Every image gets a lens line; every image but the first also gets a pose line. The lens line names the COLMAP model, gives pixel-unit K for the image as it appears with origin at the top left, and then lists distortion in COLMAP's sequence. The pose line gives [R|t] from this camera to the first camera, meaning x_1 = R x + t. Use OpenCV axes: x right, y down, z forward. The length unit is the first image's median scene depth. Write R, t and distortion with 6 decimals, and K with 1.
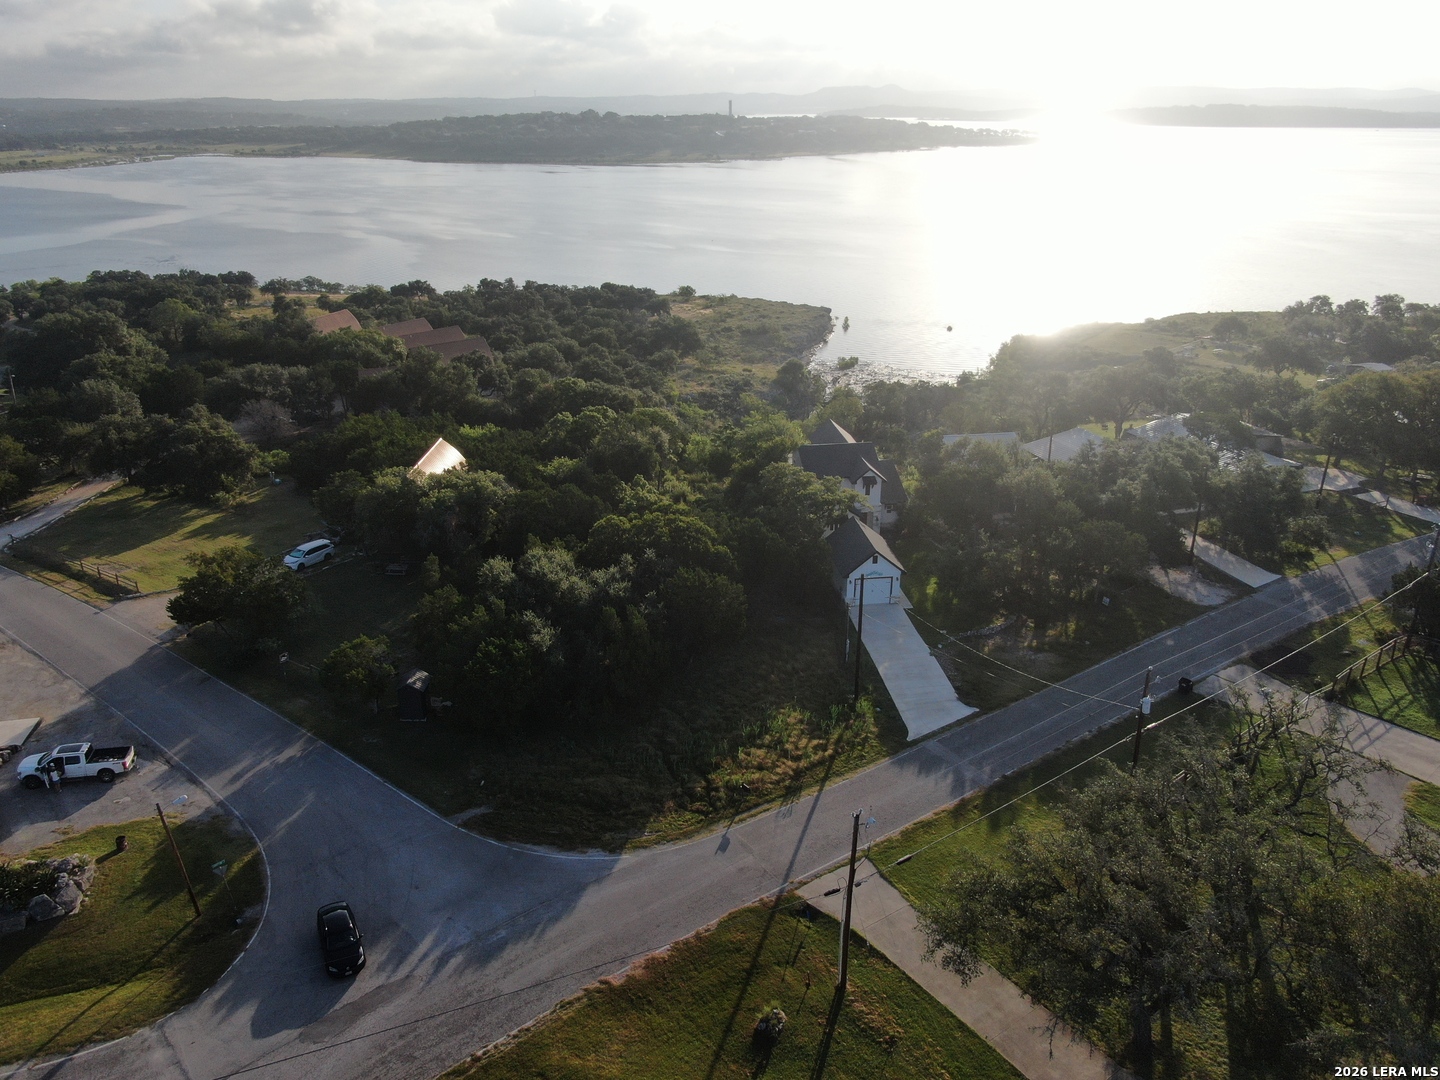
lens RADIAL K [[1032.5, 0, 720.0], [0, 1032.5, 540.0], [0, 0, 1]] dist [-0.017250, 0.006960]
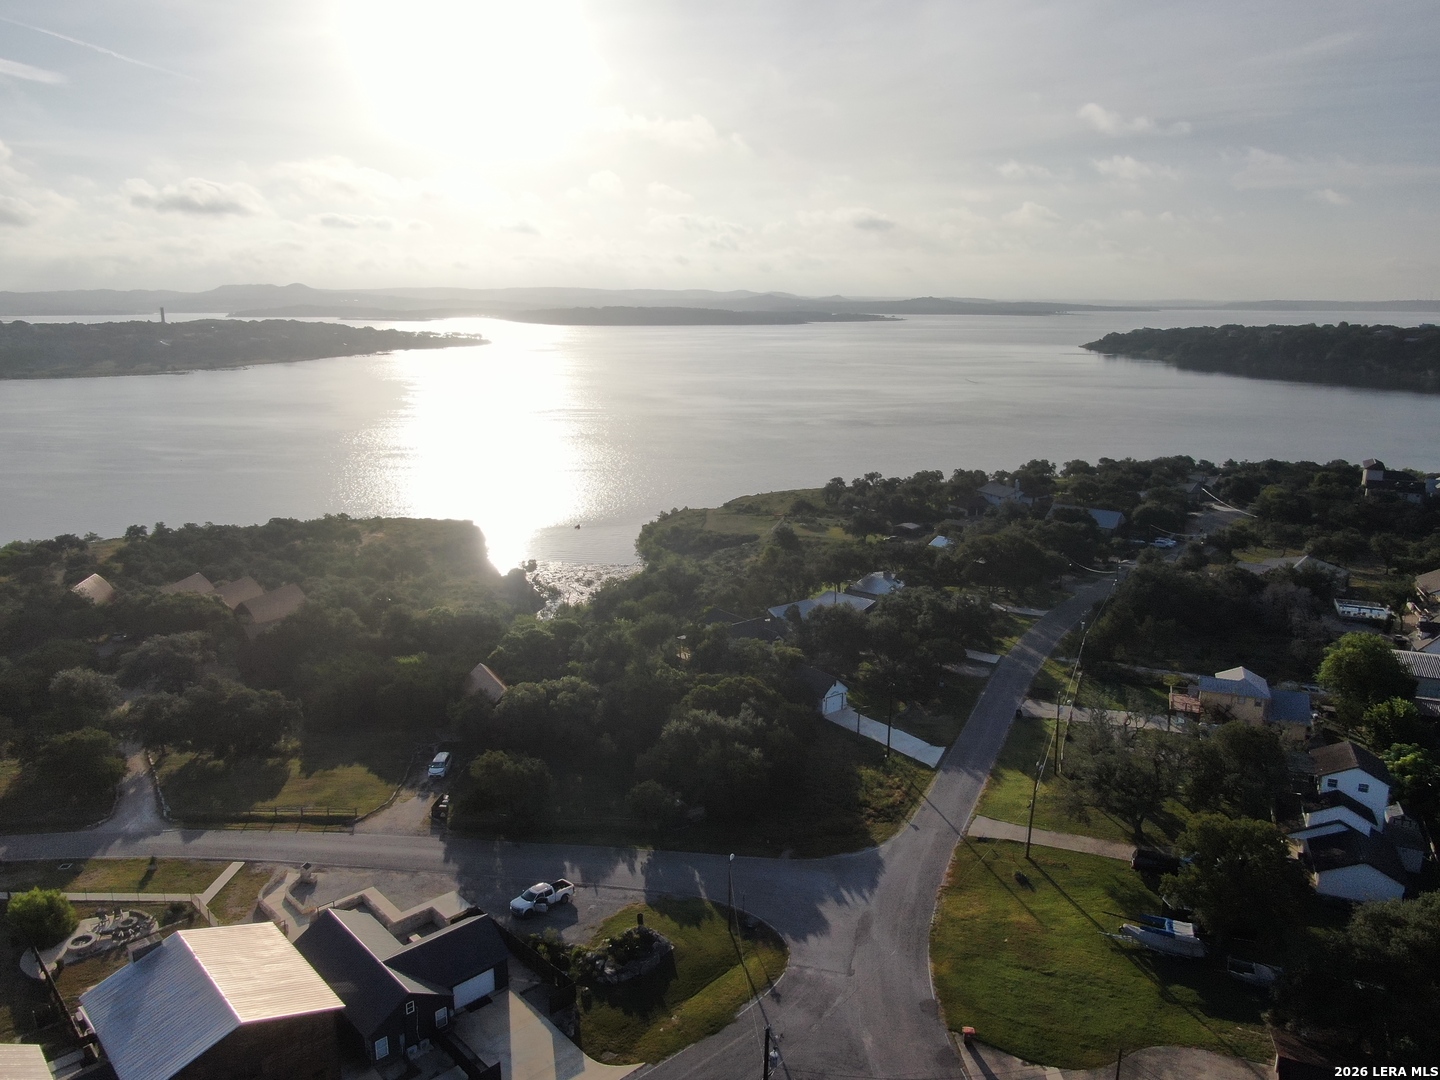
lens RADIAL K [[1032.5, 0, 720.0], [0, 1032.5, 540.0], [0, 0, 1]] dist [-0.017250, 0.006960]
pose [[0.858079, -0.108805, 0.501859, -0.605495], [0.193283, 0.973858, -0.119338, -0.032523], [-0.475755, 0.199402, 0.856677, -0.280800]]
